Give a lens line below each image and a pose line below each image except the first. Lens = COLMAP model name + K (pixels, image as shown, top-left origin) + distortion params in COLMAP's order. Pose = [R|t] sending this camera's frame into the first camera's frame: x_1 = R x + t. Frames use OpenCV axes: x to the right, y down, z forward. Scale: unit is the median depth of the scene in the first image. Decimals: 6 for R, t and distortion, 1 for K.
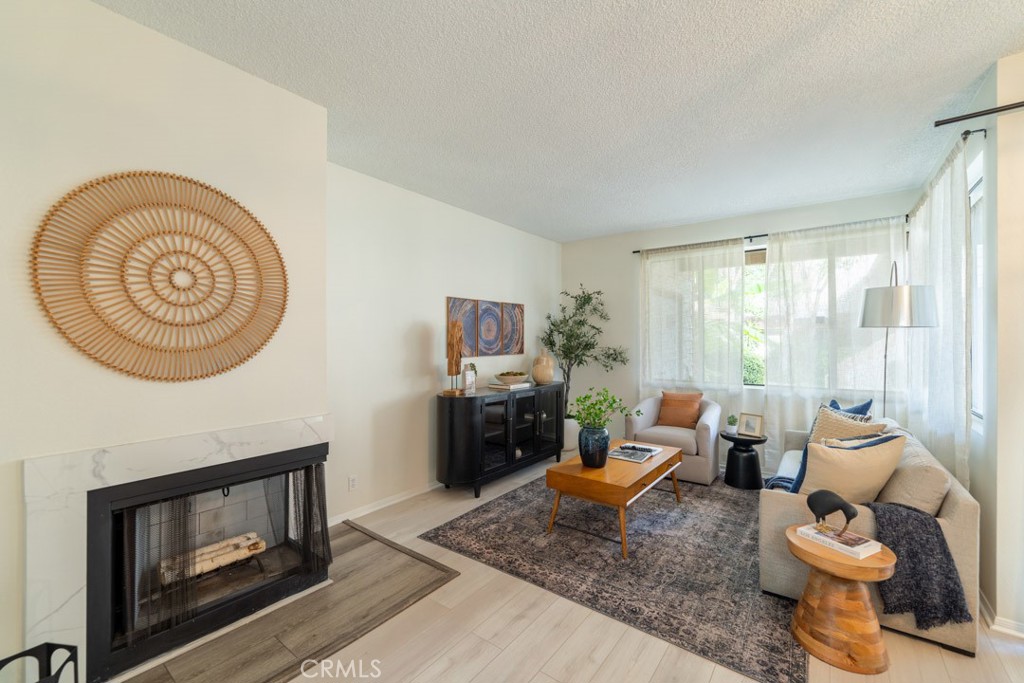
lens RADIAL K [[422.3, 0, 515.5], [0, 422.3, 339.2], [0, 0, 1]] dist [0.011991, -0.003460]
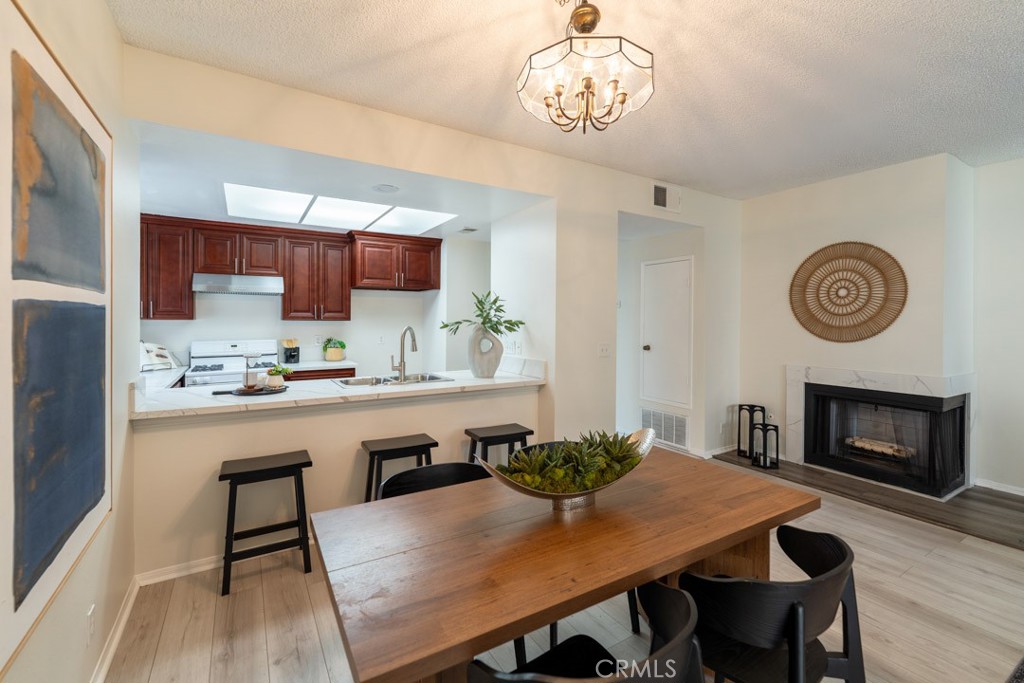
lens RADIAL K [[435.9, 0, 522.0], [0, 435.9, 324.5], [0, 0, 1]] dist [0.009054, -0.000218]
pose [[-0.347888, 0.007688, -0.937505, 1.236117], [-0.003621, 0.999948, 0.009544, -0.001860], [0.937529, 0.006715, -0.347842, 0.210198]]
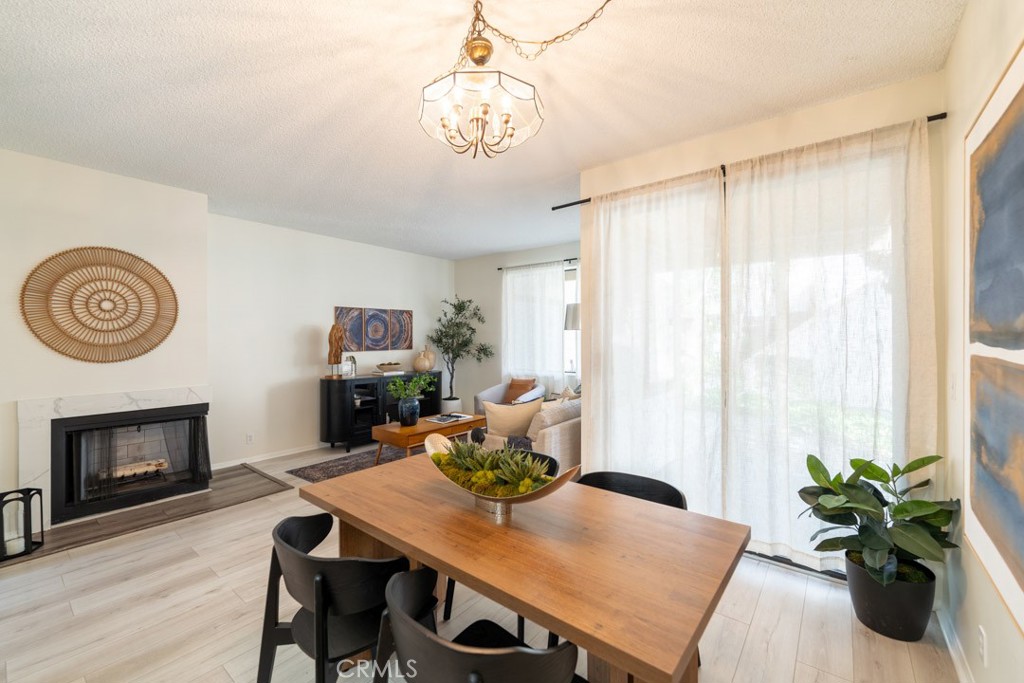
lens RADIAL K [[419.5, 0, 512.3], [0, 419.5, 336.1], [0, 0, 1]] dist [0.000474, -0.000422]
pose [[0.999652, -0.003738, -0.026113, 0.686101], [0.003674, 0.999990, -0.002511, -0.001402], [0.026122, 0.002414, 0.999656, -0.508716]]
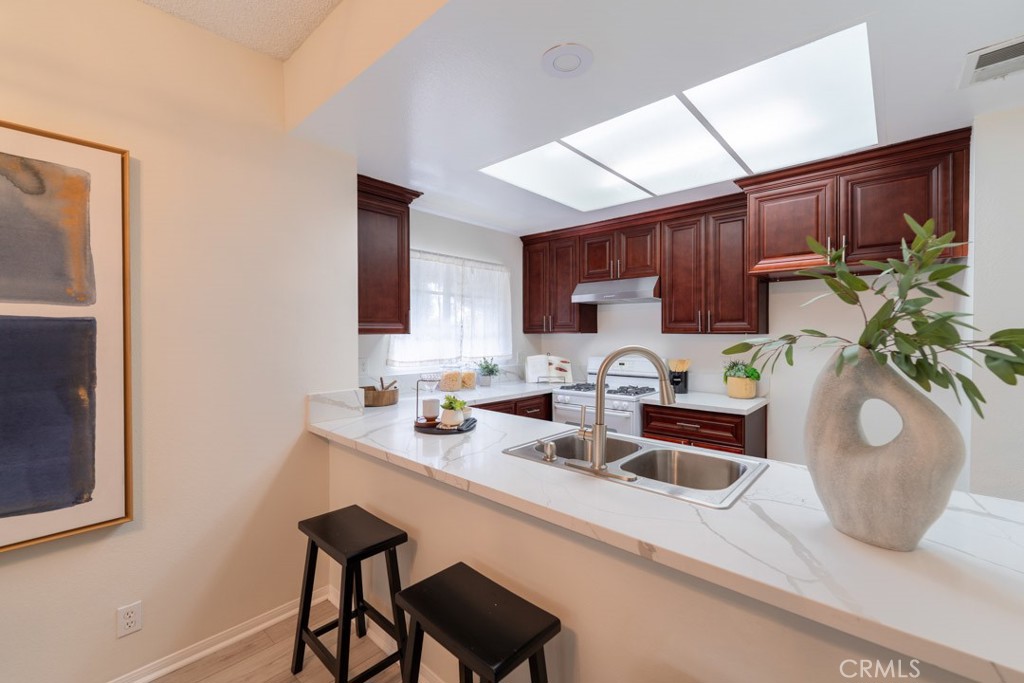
lens RADIAL K [[421.2, 0, 506.5], [0, 421.2, 339.3], [0, 0, 1]] dist [-0.000214, 0.000134]
pose [[-0.993690, -0.000132, 0.112159, 0.244211], [0.001289, 0.999920, 0.012591, 0.000544], [-0.112151, 0.012656, -0.993611, 0.019628]]
